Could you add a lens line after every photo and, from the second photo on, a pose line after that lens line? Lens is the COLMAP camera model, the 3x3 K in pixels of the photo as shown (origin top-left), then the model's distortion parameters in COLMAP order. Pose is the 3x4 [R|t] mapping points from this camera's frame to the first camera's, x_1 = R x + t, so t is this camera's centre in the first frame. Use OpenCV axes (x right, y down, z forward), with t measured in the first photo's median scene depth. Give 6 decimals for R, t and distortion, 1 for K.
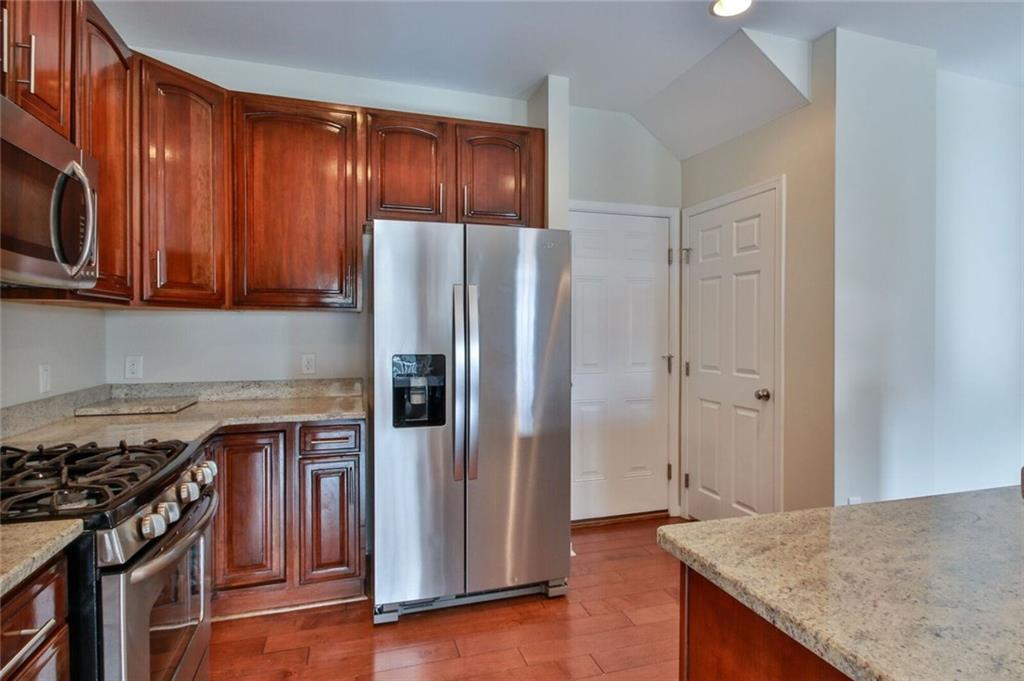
lens RADIAL K [[533.3, 0, 525.1], [0, 533.3, 333.6], [0, 0, 1]] dist [0.000283, 0.000014]
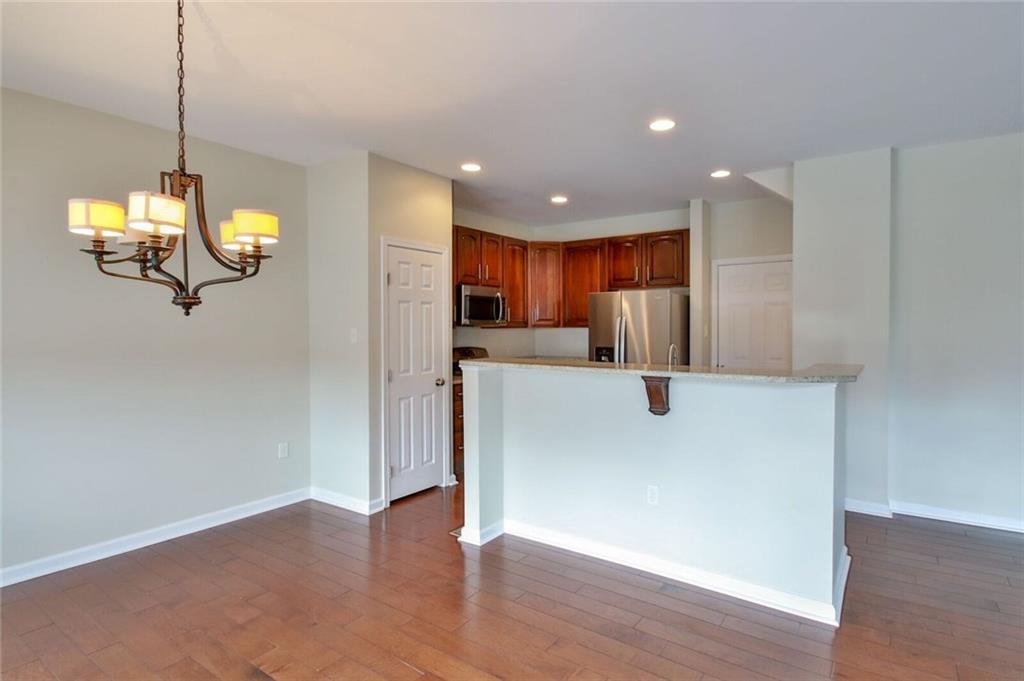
lens RADIAL K [[533.3, 0, 525.1], [0, 533.3, 333.6], [0, 0, 1]] dist [0.000283, 0.000014]
pose [[0.605214, 0.011039, -0.795986, 1.383801], [-0.003074, 0.999929, 0.011530, -0.045394], [0.796057, -0.004531, 0.605205, -0.695472]]
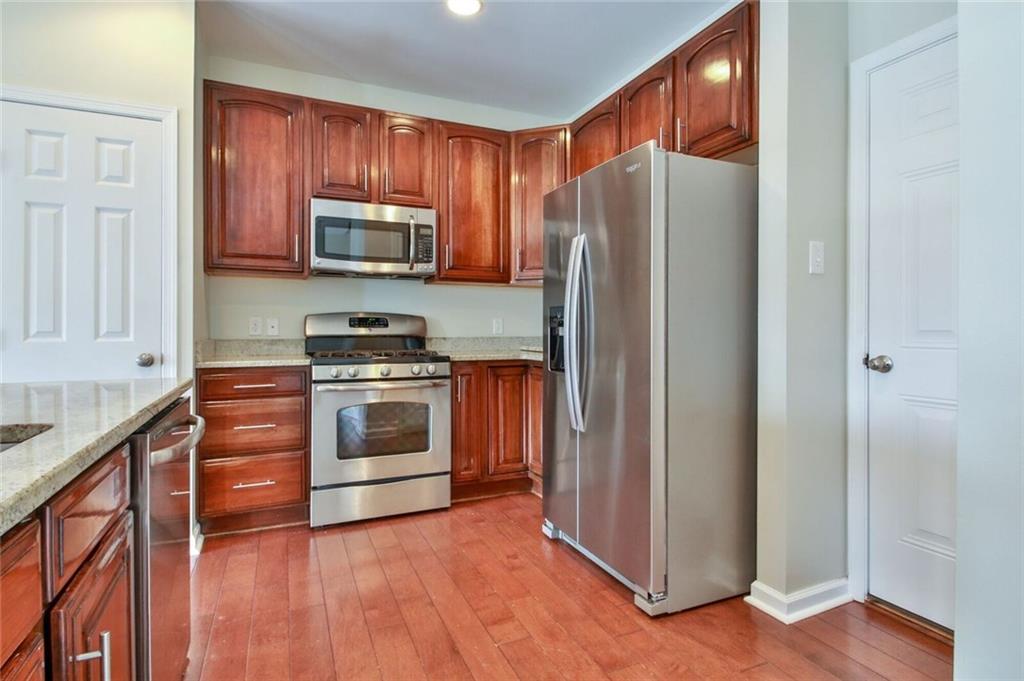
lens RADIAL K [[533.3, 0, 525.1], [0, 533.3, 333.6], [0, 0, 1]] dist [0.000283, 0.000014]
pose [[0.114568, 0.009625, -0.993369, 0.815006], [-0.007936, 0.999930, 0.008773, 0.078666], [0.993384, 0.006879, 0.114637, 0.725812]]
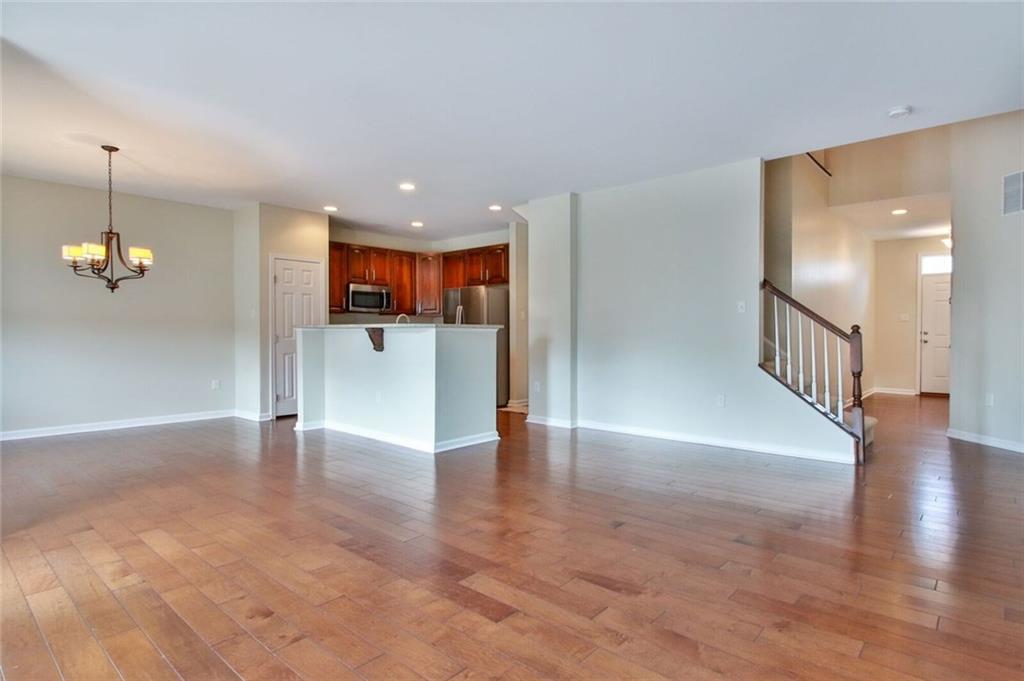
lens RADIAL K [[542.1, 0, 531.1], [0, 542.1, 339.3], [0, 0, 1]] dist [-0.001916, -0.000203]
pose [[0.524030, 0.011894, -0.851617, 2.791121], [-0.005328, 0.999929, 0.010686, 0.070658], [0.851683, -0.001062, 0.524056, -0.370461]]
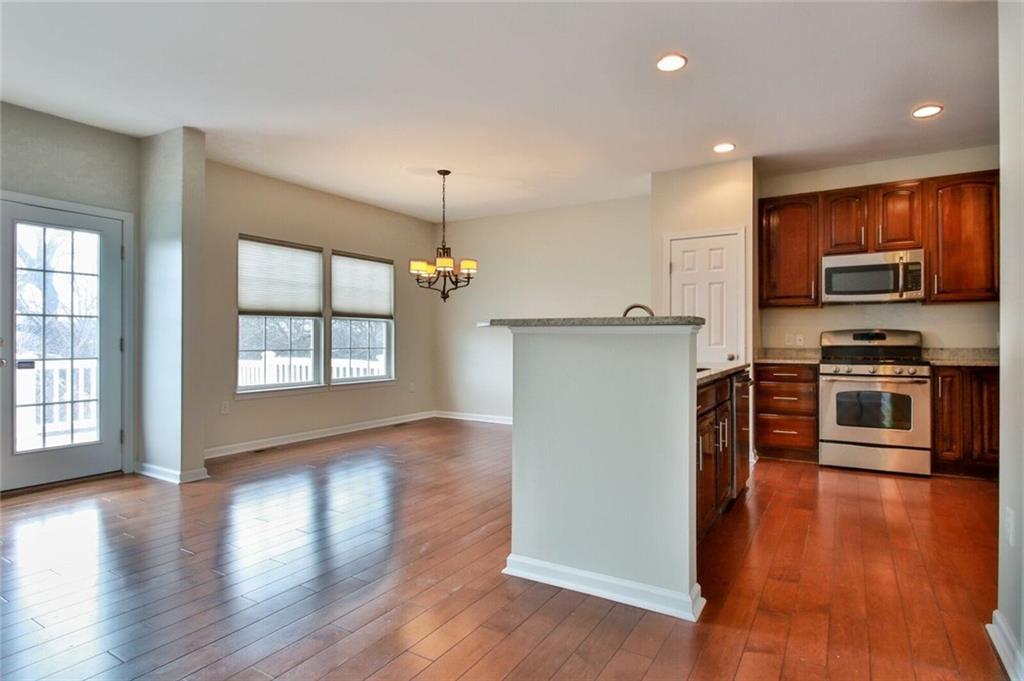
lens RADIAL K [[542.1, 0, 531.1], [0, 542.1, 339.3], [0, 0, 1]] dist [-0.001916, -0.000203]
pose [[-0.748686, -0.002287, -0.662920, 1.582853], [-0.002641, 0.999996, -0.000467, 0.079231], [0.662919, 0.001401, -0.748690, 1.127000]]
